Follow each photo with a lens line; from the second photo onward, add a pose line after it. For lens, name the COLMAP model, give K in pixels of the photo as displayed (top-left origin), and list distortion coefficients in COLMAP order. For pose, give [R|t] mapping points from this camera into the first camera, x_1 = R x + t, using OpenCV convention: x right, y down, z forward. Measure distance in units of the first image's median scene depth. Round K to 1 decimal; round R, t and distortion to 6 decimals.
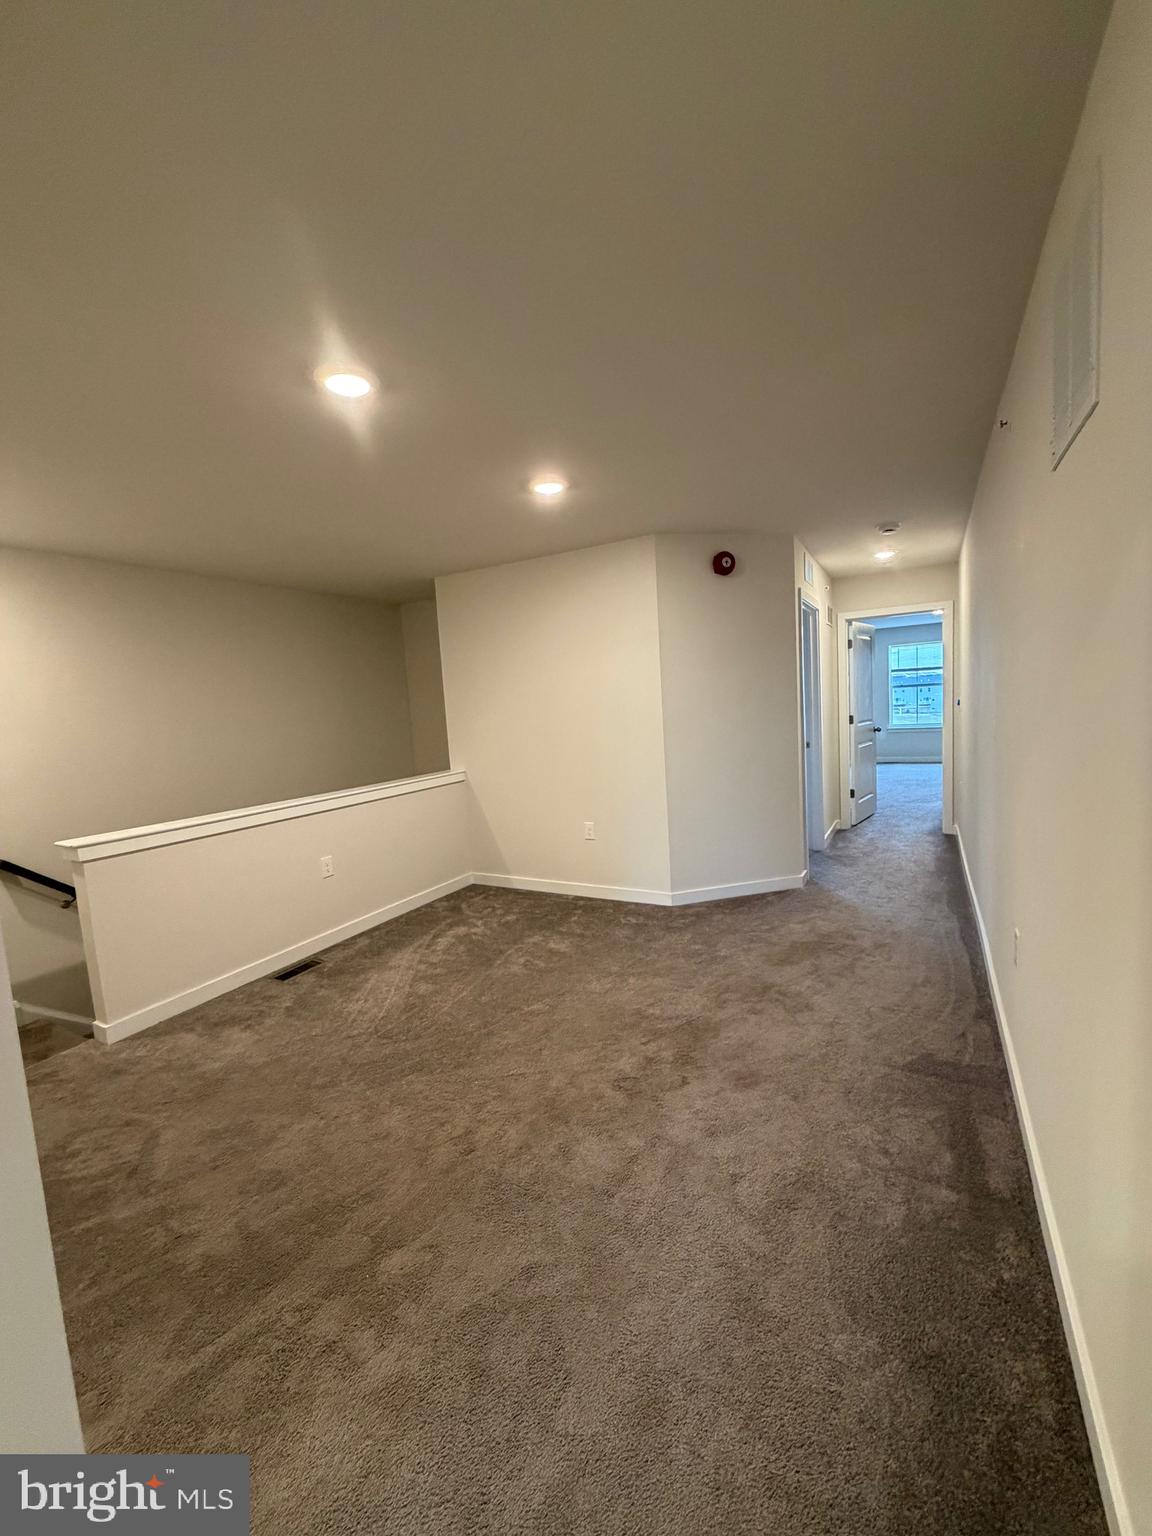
lens RADIAL K [[618.5, 0, 574.4], [0, 618.5, 764.1], [0, 0, 1]] dist [-0.000052, 0.000757]
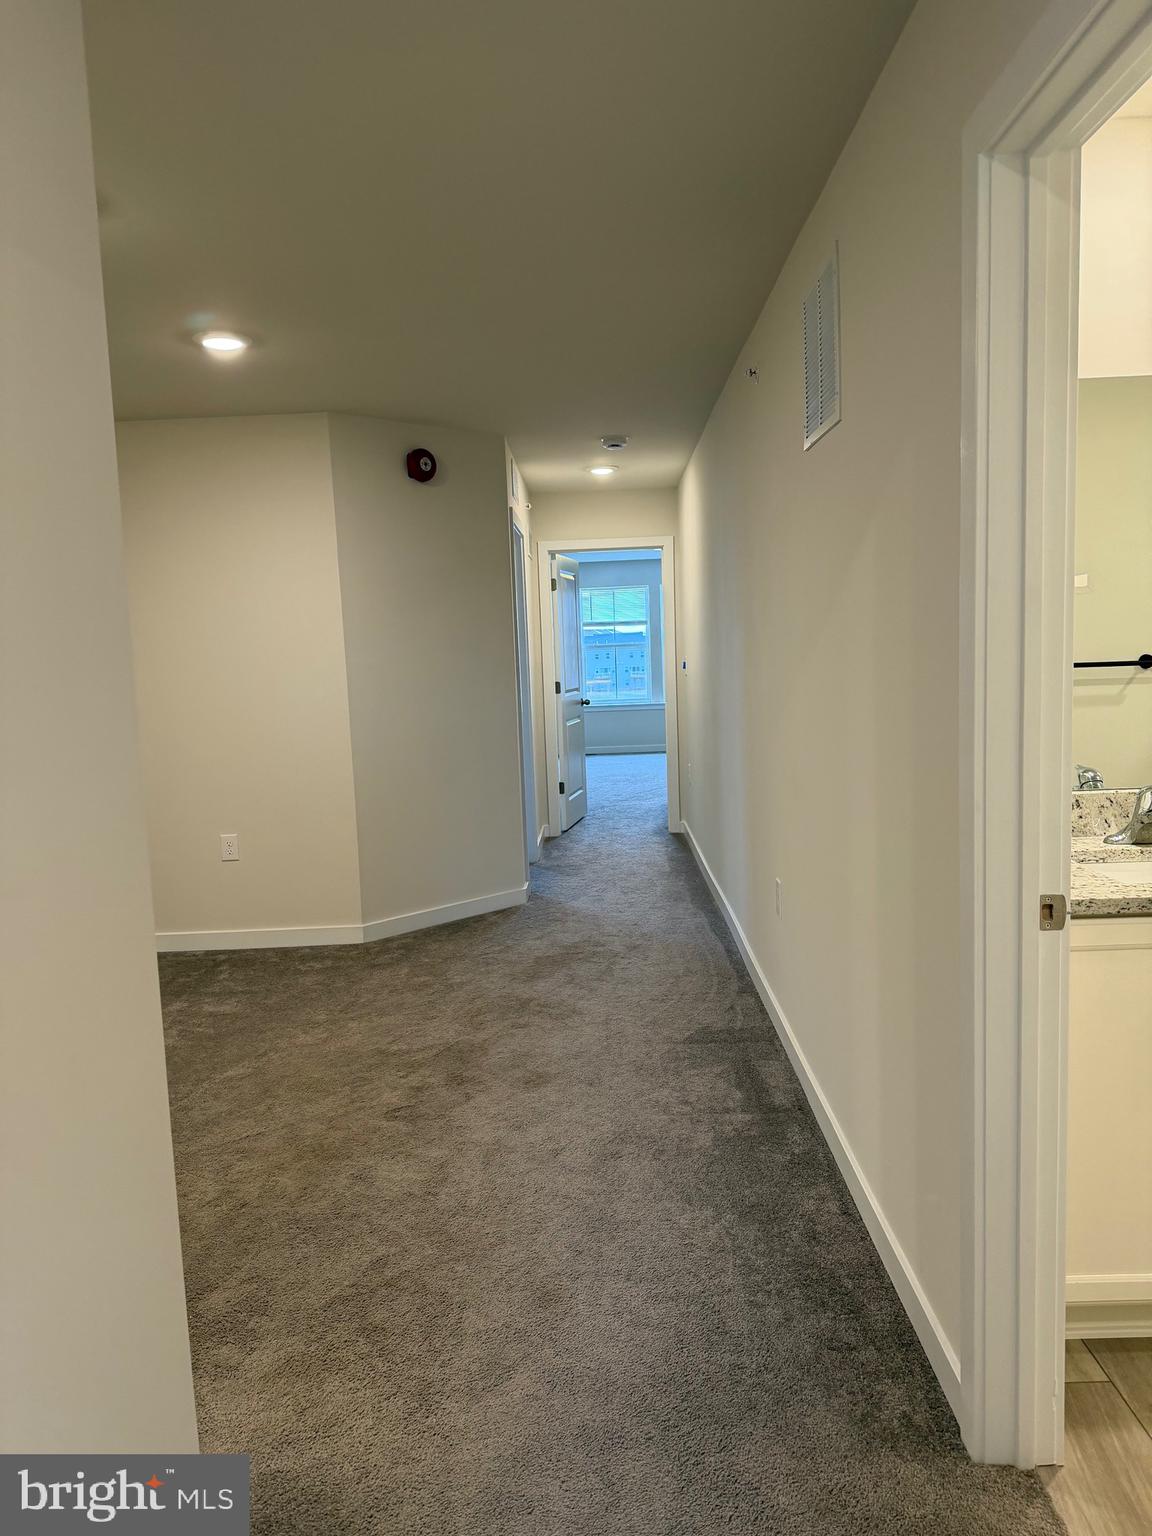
lens RADIAL K [[1077.7, 0, 576.0], [0, 1077.7, 768.0], [0, 0, 1]] dist [0.161236, -0.283246]
pose [[0.882066, -0.027621, 0.470315, -0.254824], [0.032651, 0.999464, -0.002539, 0.050707], [-0.469993, 0.017596, 0.882495, -0.260268]]
